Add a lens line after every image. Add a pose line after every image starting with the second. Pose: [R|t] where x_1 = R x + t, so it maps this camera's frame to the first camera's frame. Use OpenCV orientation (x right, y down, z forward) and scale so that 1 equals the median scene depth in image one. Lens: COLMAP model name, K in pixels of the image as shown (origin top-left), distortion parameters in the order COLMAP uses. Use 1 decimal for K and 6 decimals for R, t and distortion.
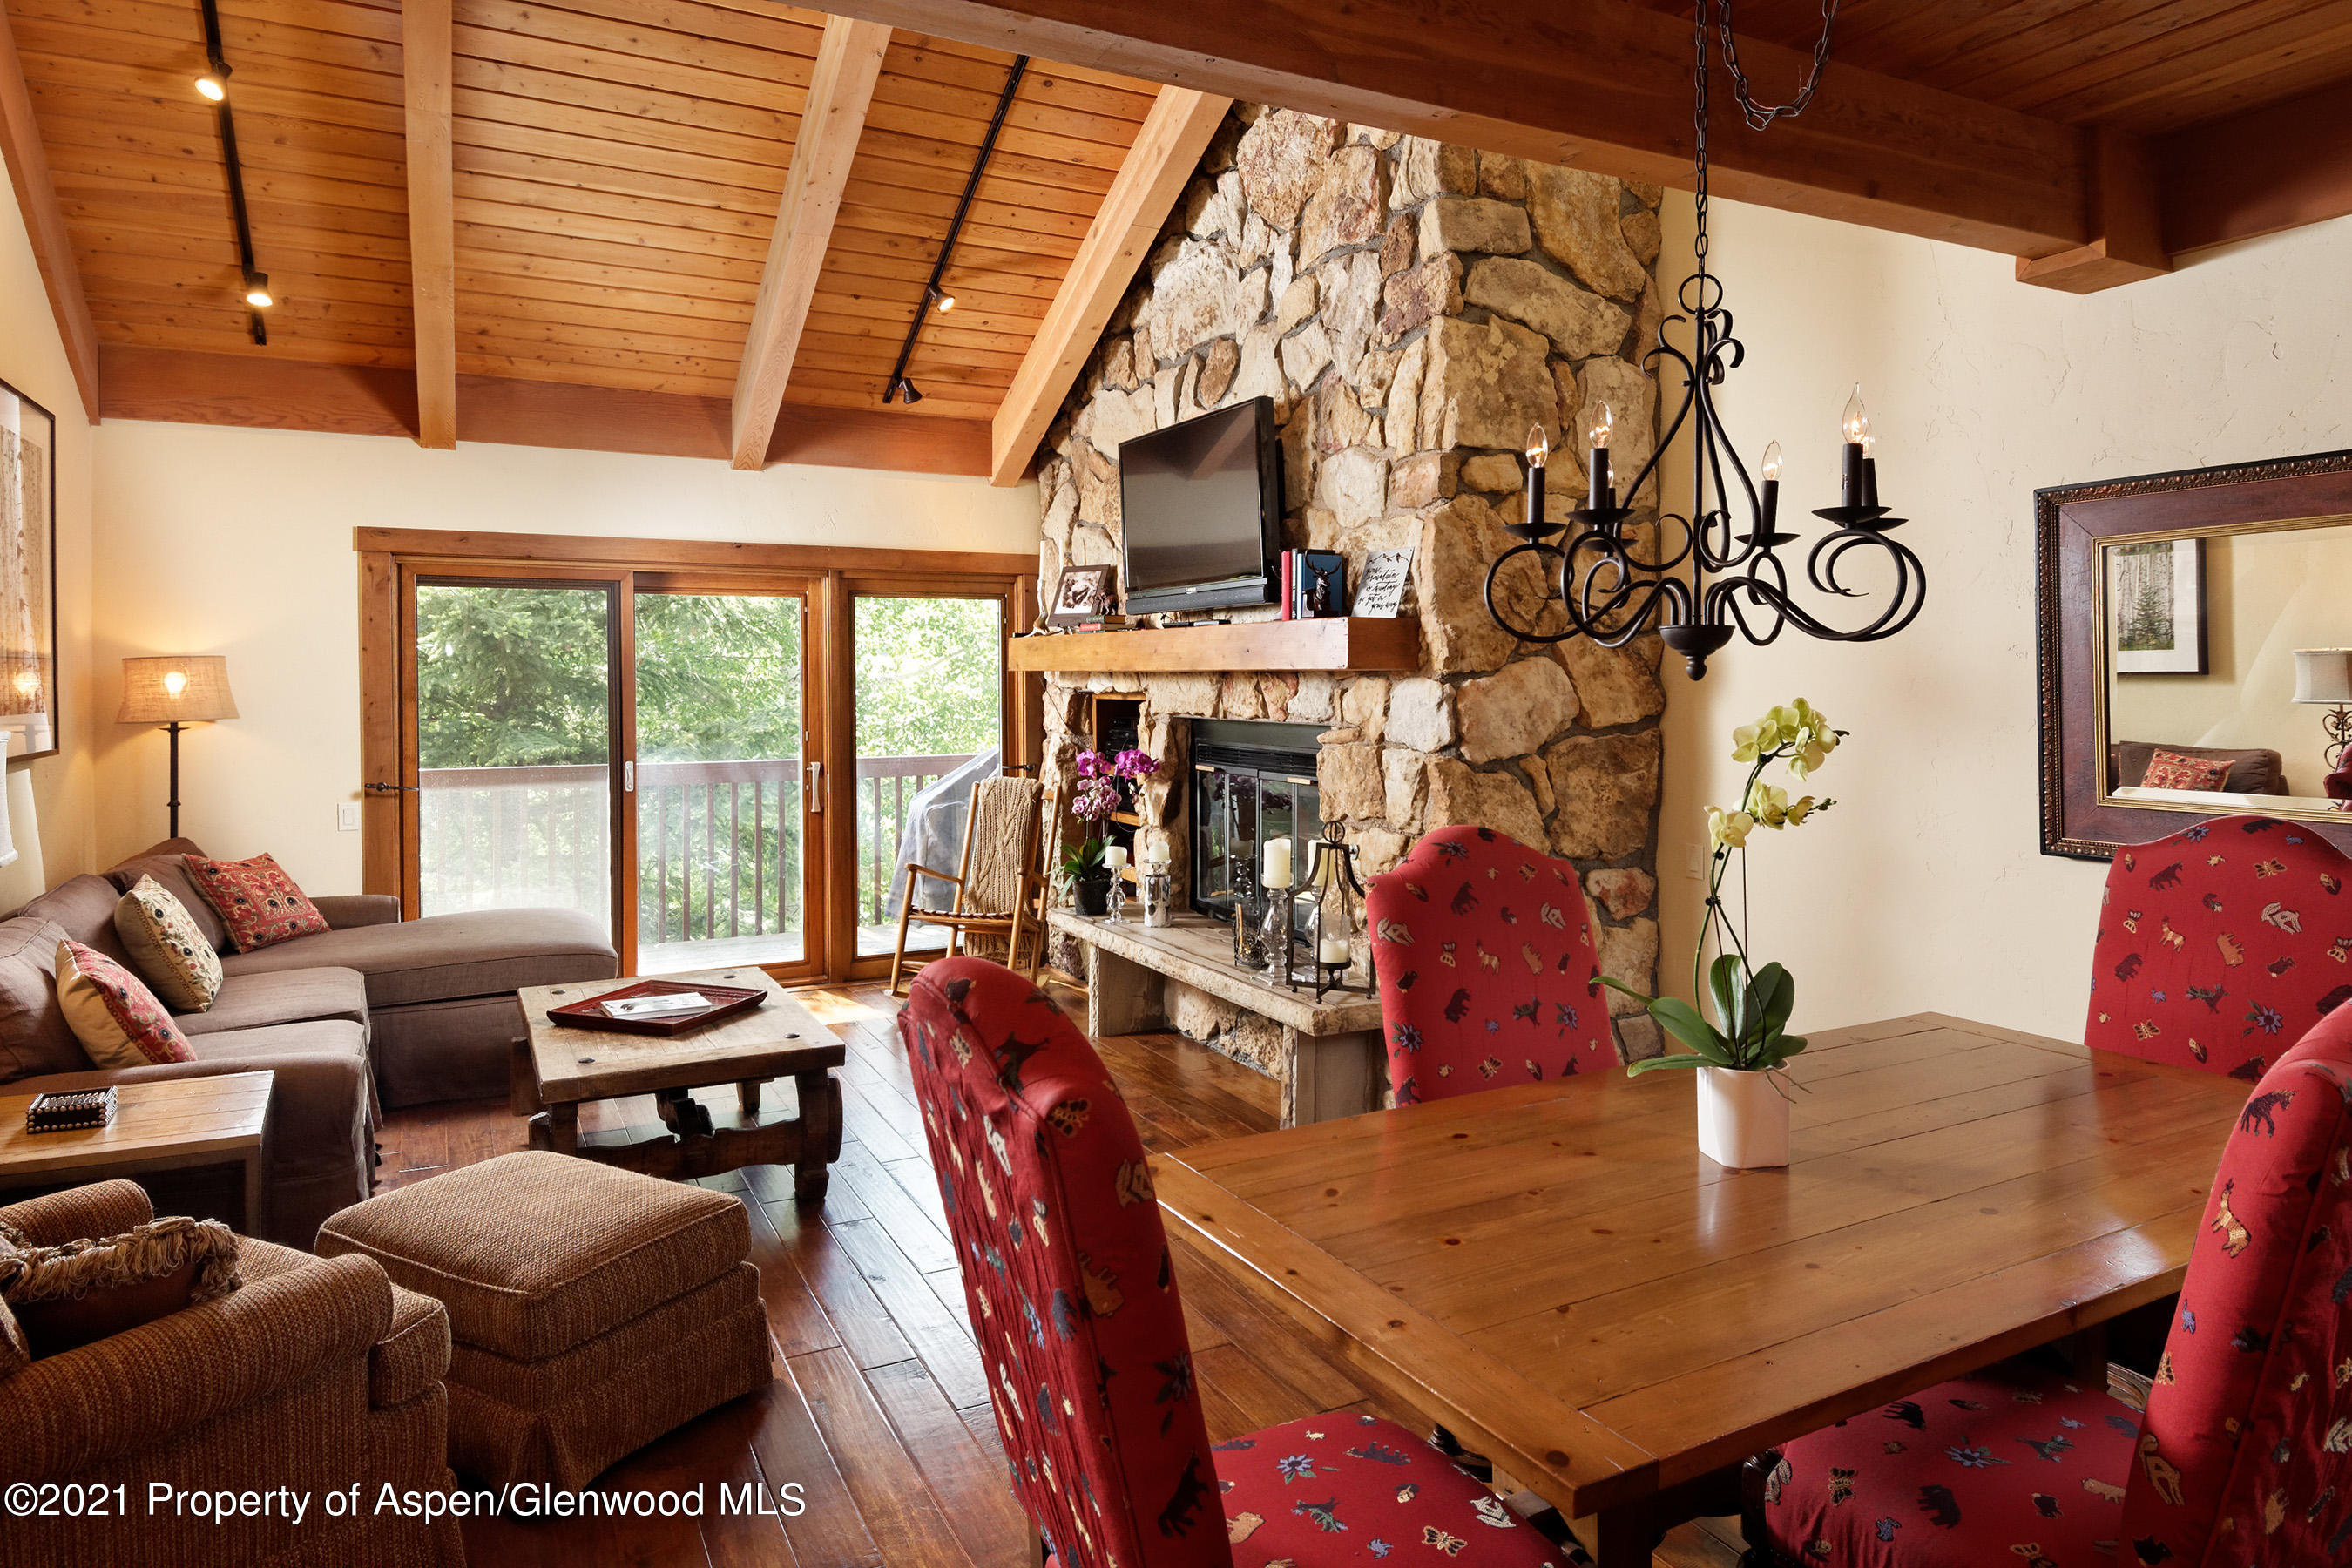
lens RADIAL K [[1415.9, 0, 1217.9], [0, 1415.9, 666.2], [0, 0, 1]] dist [0.017251, -0.022443]
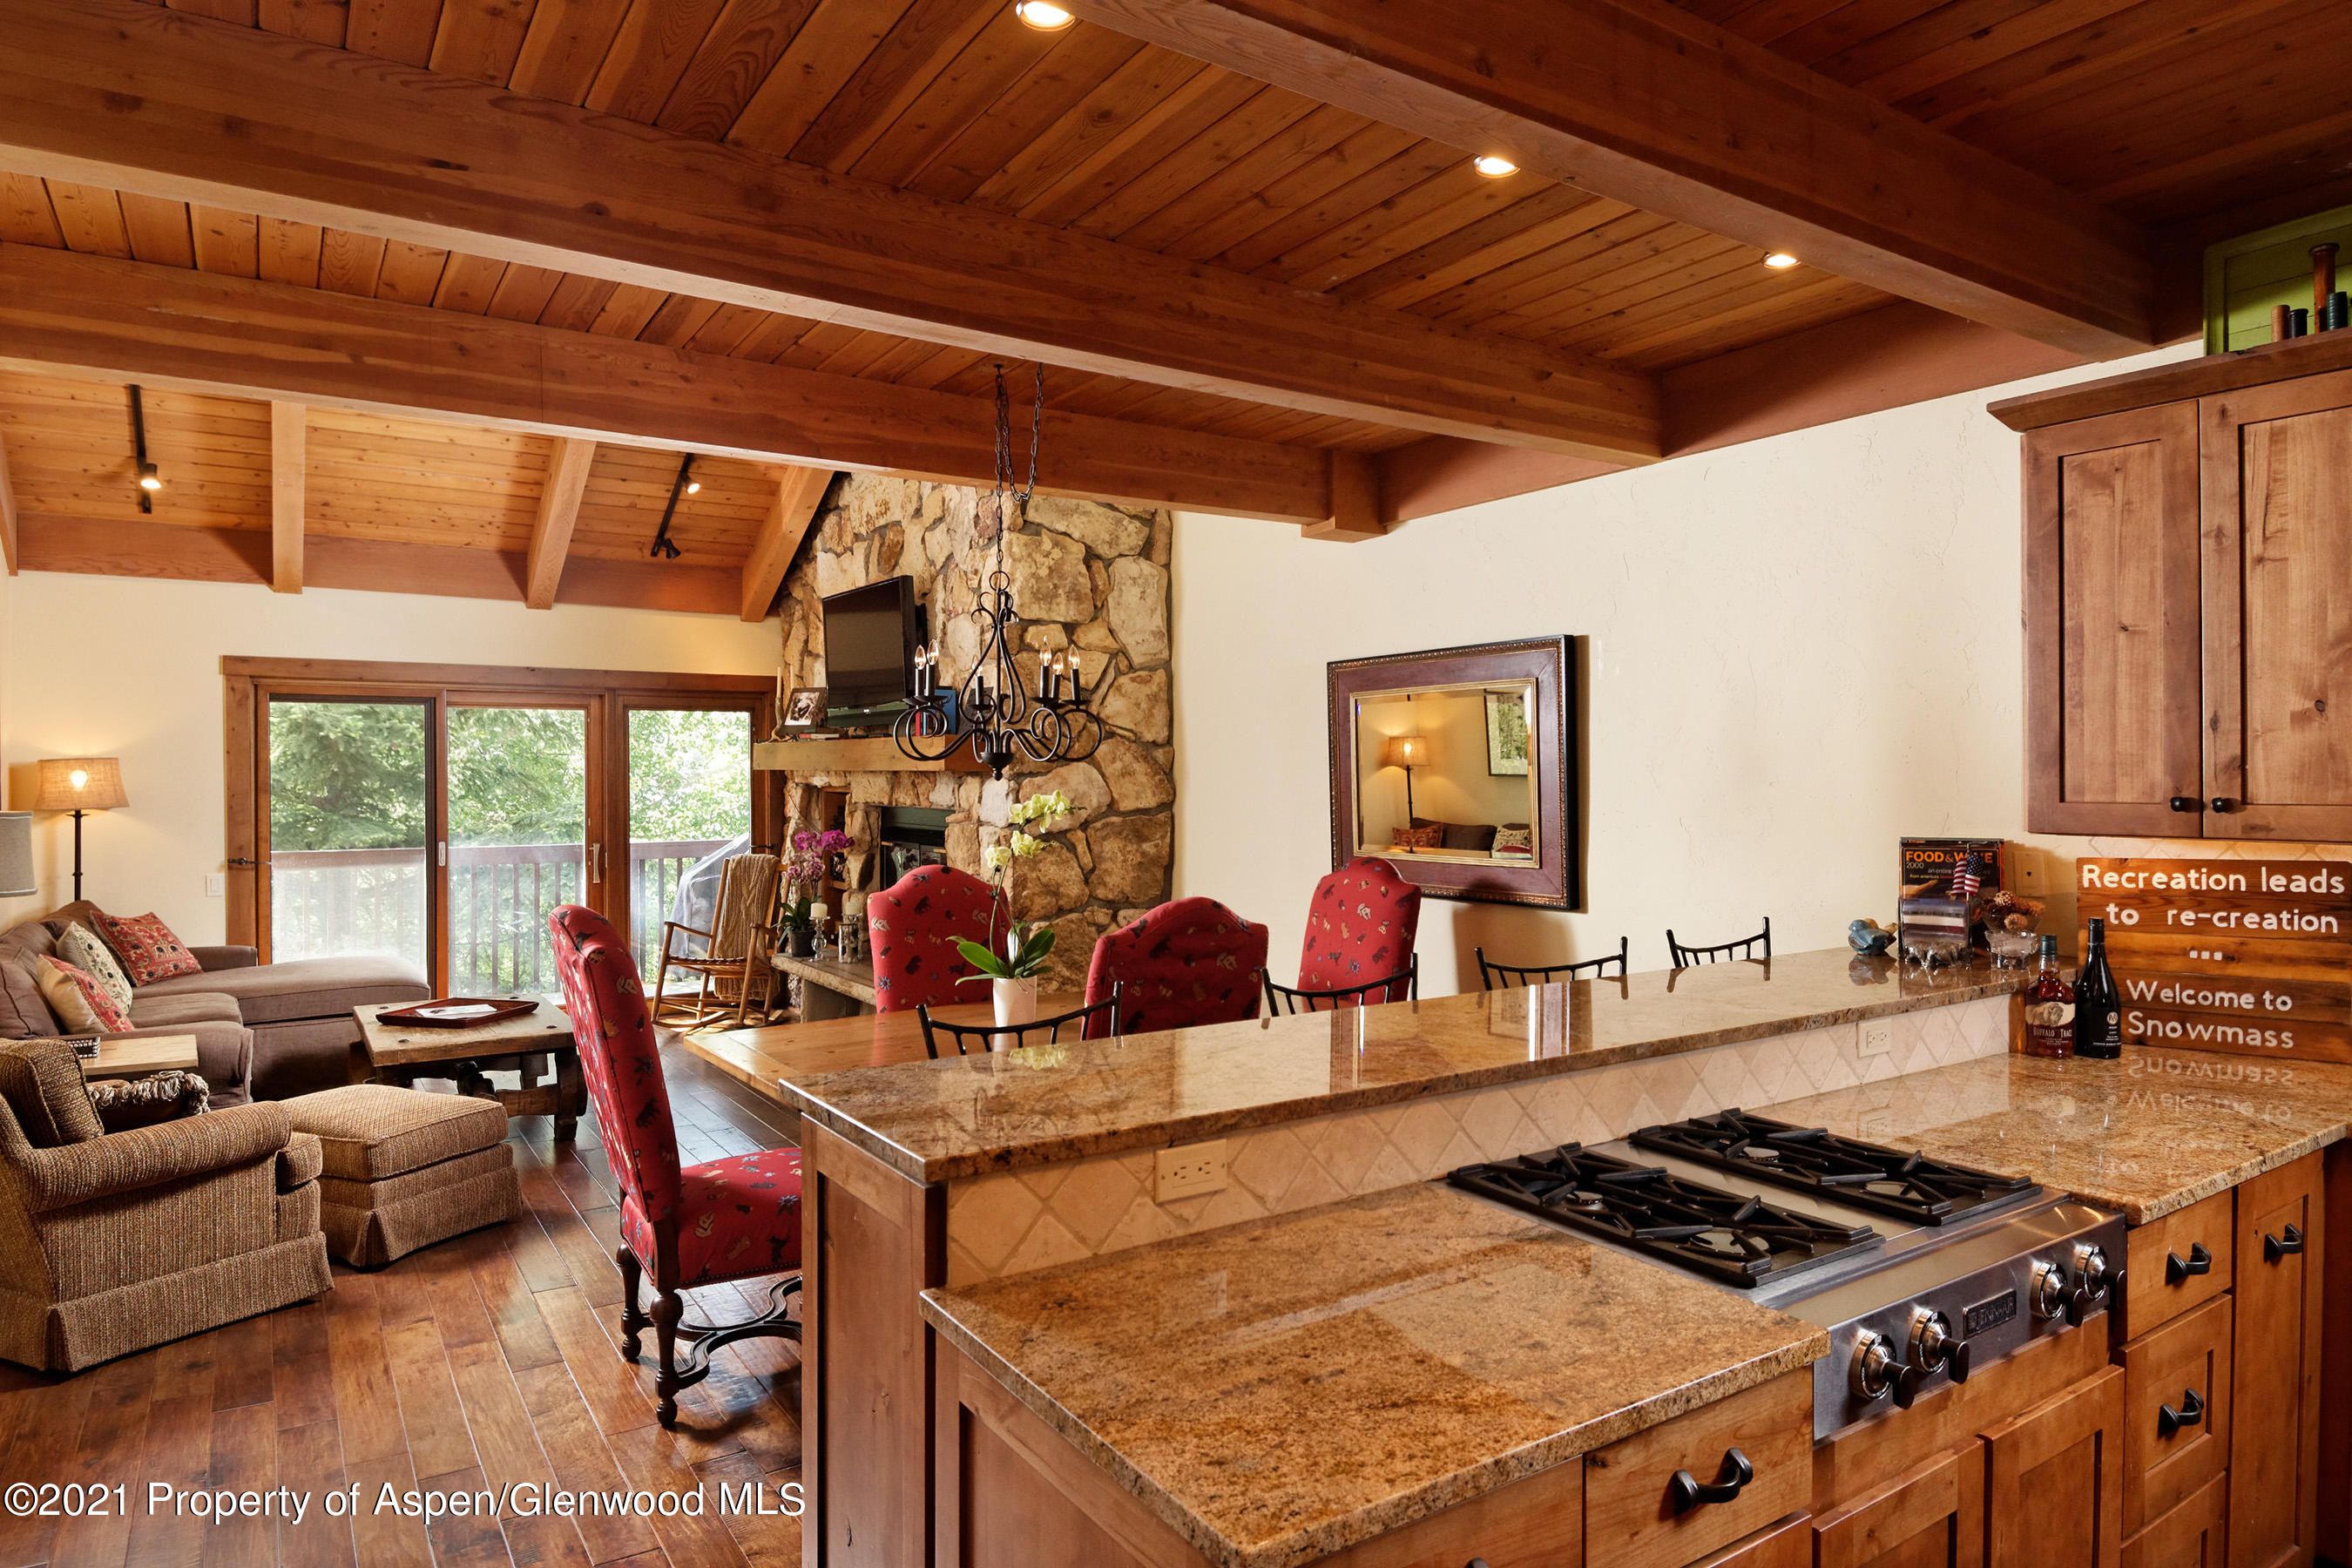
lens RADIAL K [[1415.9, 0, 1142.2], [0, 1415.9, 748.1], [0, 0, 1]] dist [0.017251, -0.022443]
pose [[0.998407, 0.001809, 0.056397, 0.161544], [-0.001350, 0.999966, -0.008191, -0.007414], [-0.056409, 0.008102, 0.998375, -0.353688]]
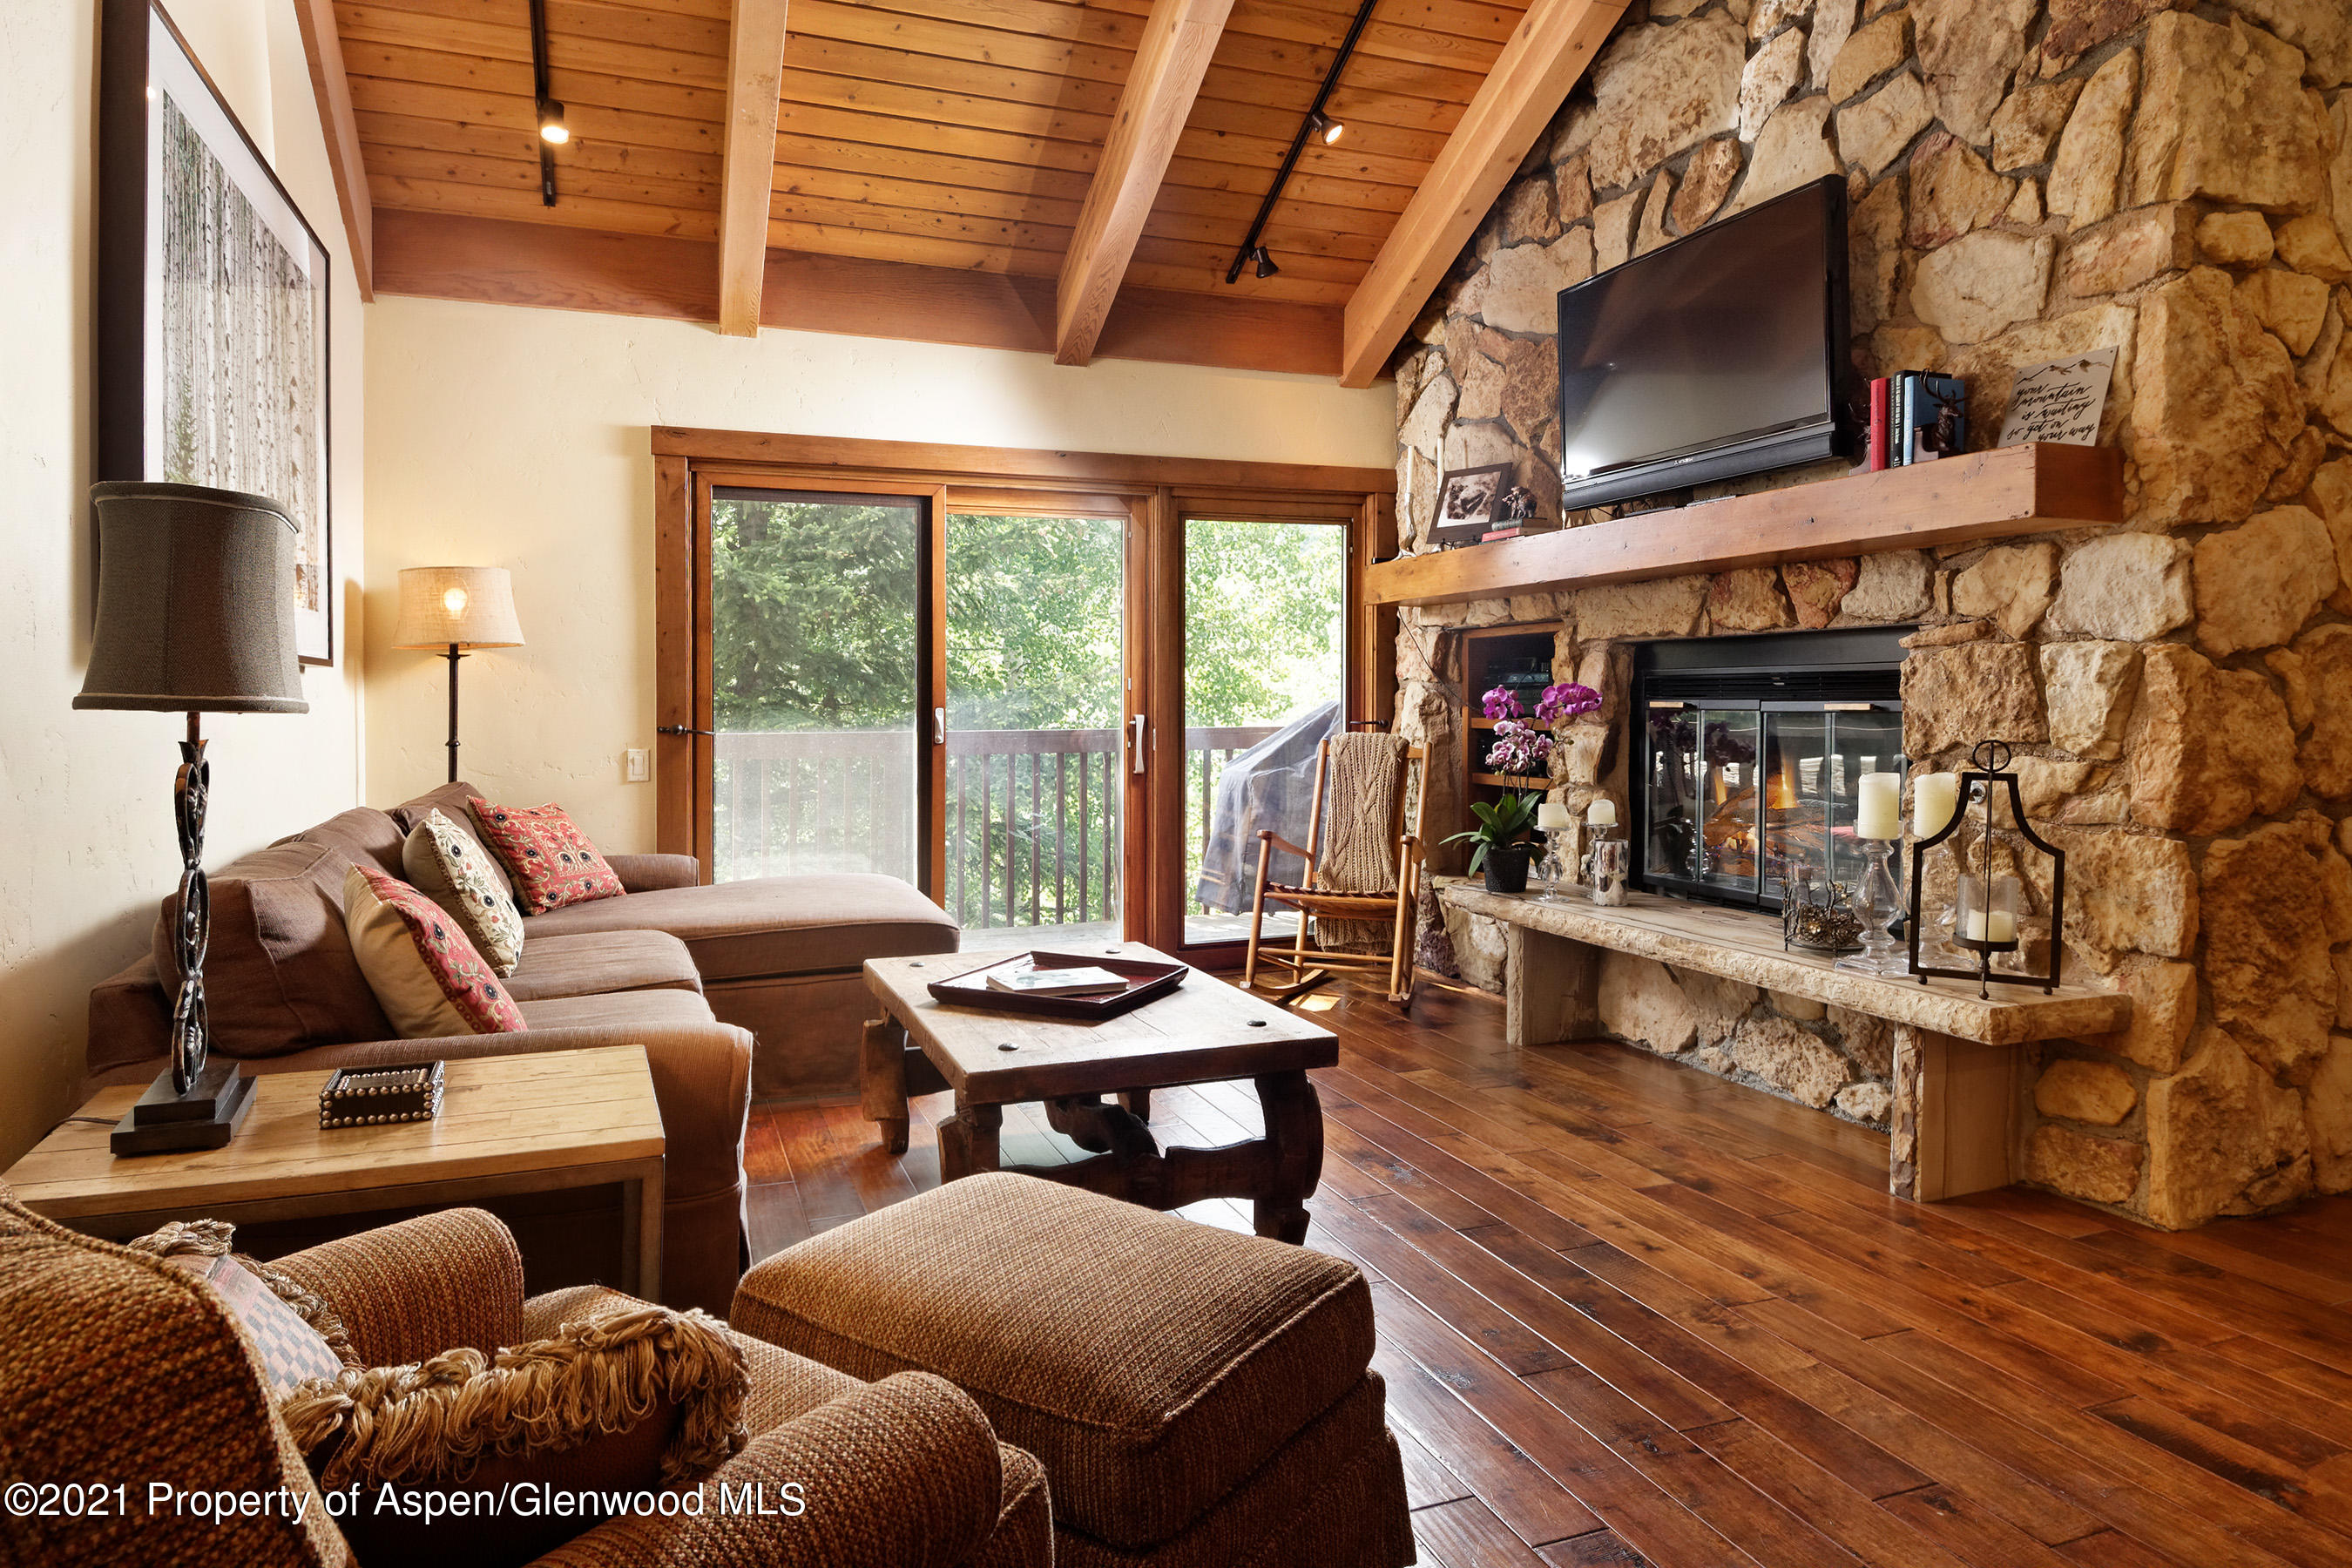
lens RADIAL K [[1415.9, 0, 1196.6], [0, 1415.9, 663.0], [0, 0, 1]] dist [0.017251, -0.022443]
pose [[0.992149, -0.006301, -0.124902, -0.182735], [0.004185, 0.999843, -0.017202, 0.066312], [0.124991, 0.016544, 0.992020, 0.202232]]
